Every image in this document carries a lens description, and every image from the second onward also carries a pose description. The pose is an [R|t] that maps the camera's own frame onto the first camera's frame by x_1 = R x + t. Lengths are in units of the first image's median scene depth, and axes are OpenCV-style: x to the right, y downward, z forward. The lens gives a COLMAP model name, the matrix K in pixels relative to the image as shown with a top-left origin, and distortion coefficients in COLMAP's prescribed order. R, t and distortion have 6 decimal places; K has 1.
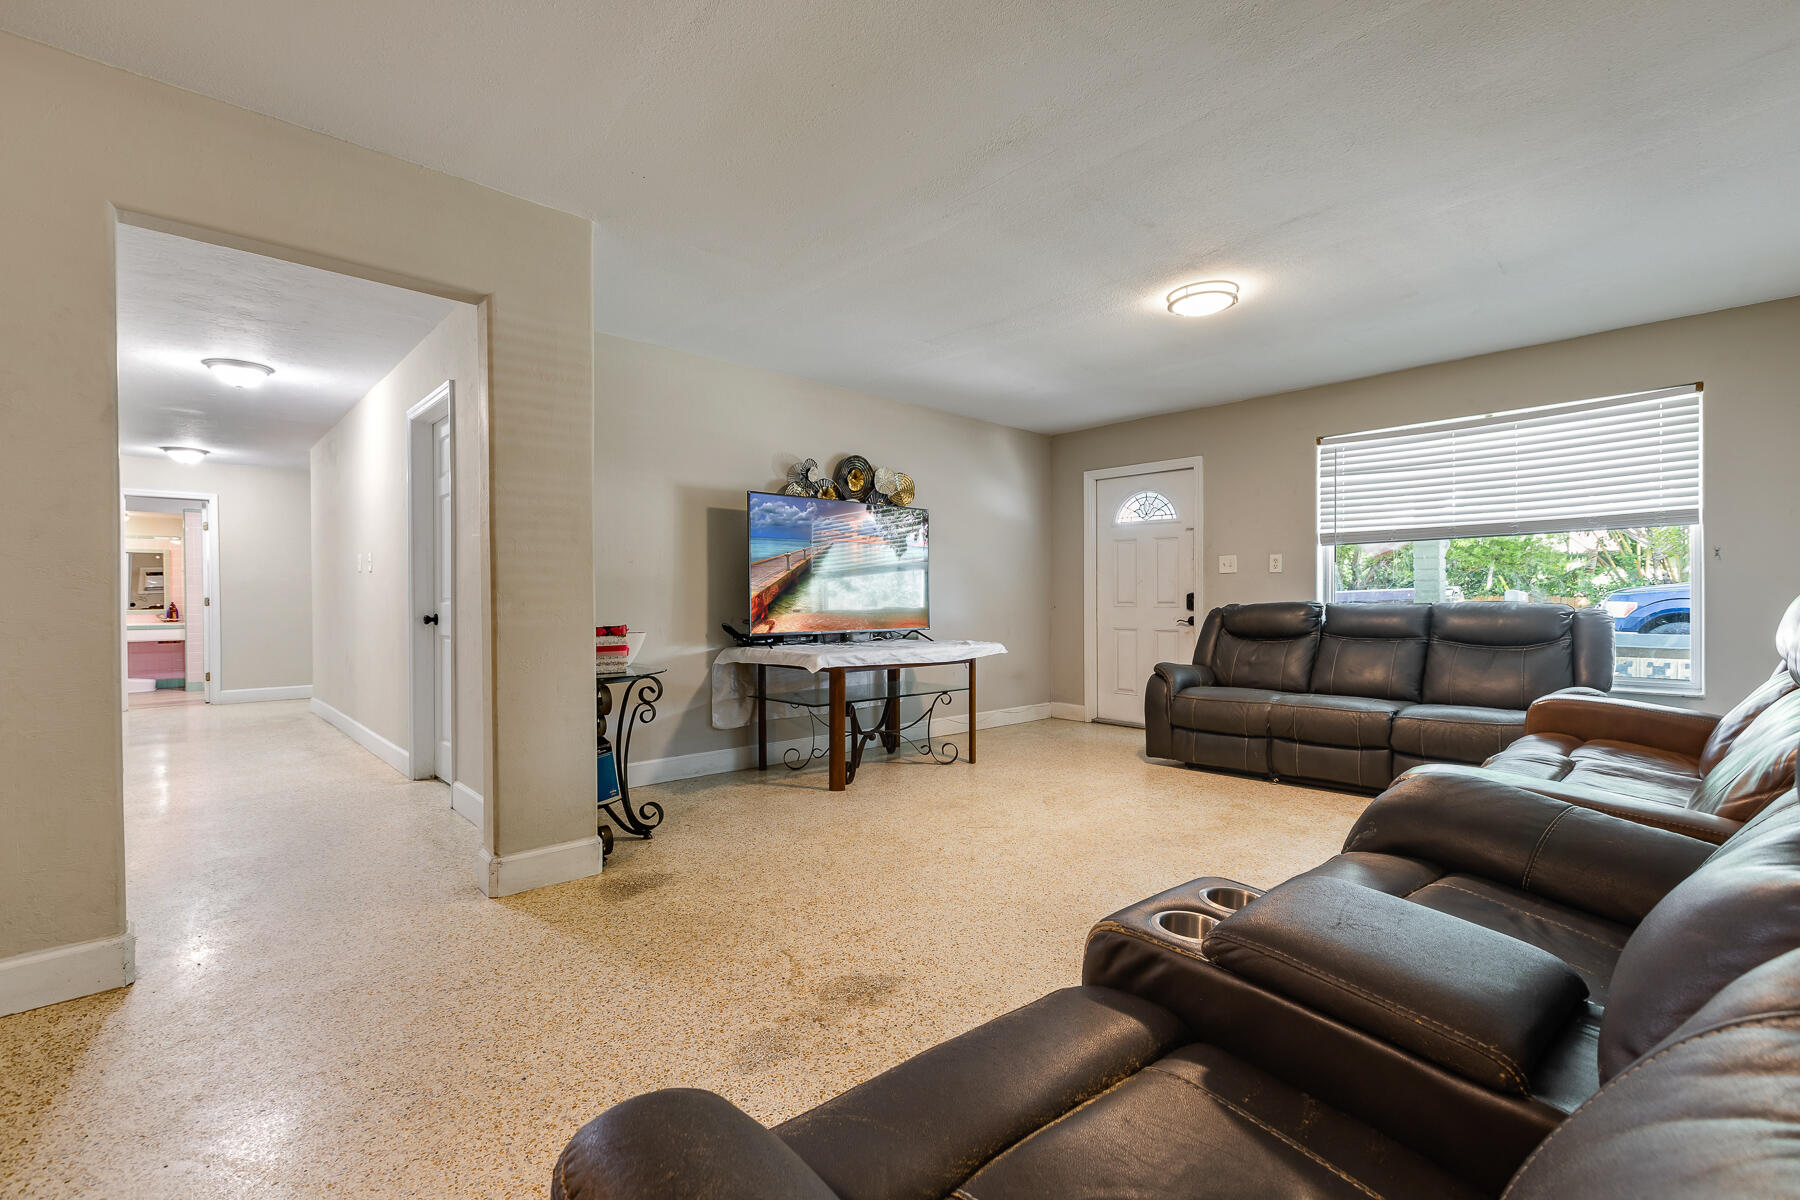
lens RADIAL K [[781.2, 0, 885.1], [0, 781.2, 595.4], [0, 0, 1]] dist [-0.034494, -0.000097]
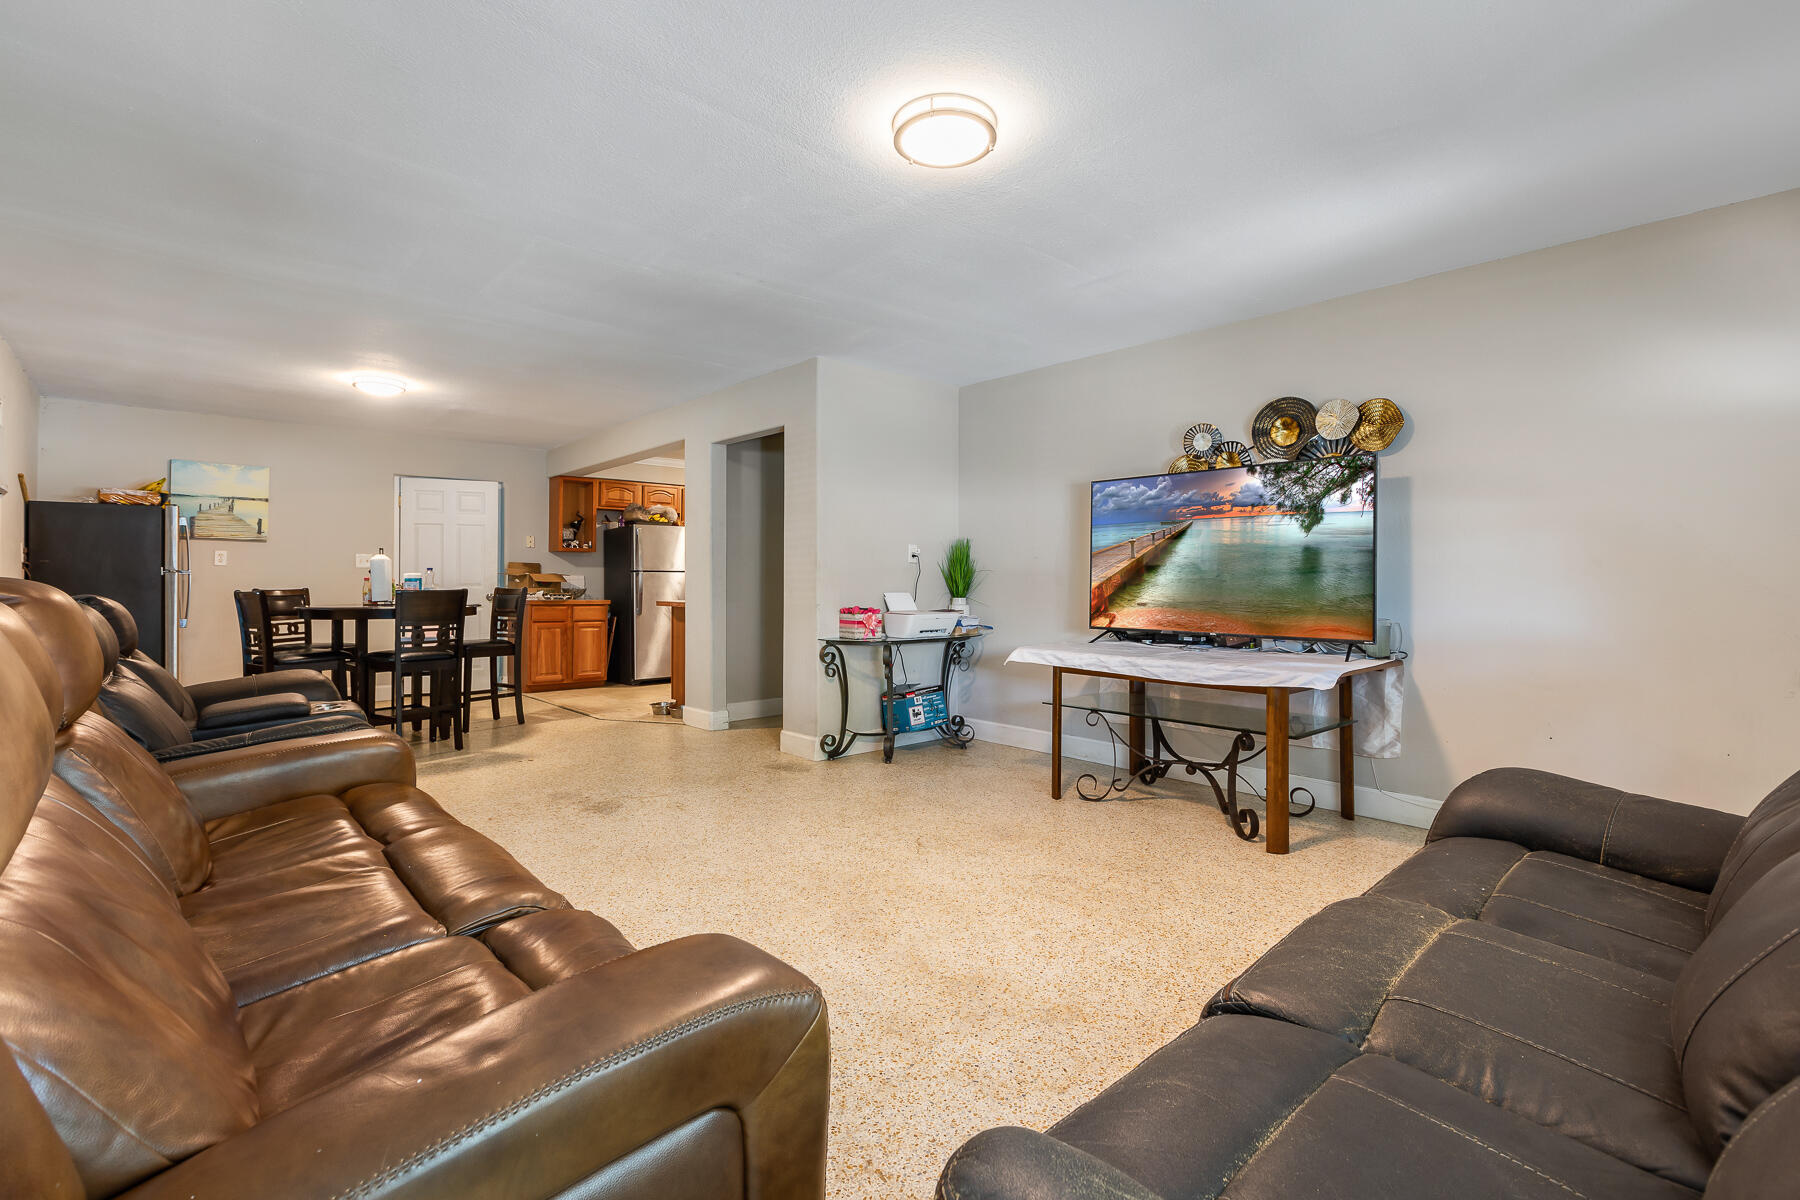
lens RADIAL K [[781.2, 0, 884.7], [0, 781.2, 594.0], [0, 0, 1]] dist [-0.034494, -0.000097]
pose [[0.026109, 0.012658, -0.999579, 0.771265], [-0.006400, 0.999901, 0.012495, -0.000746], [0.999639, 0.006071, 0.026188, 0.705631]]
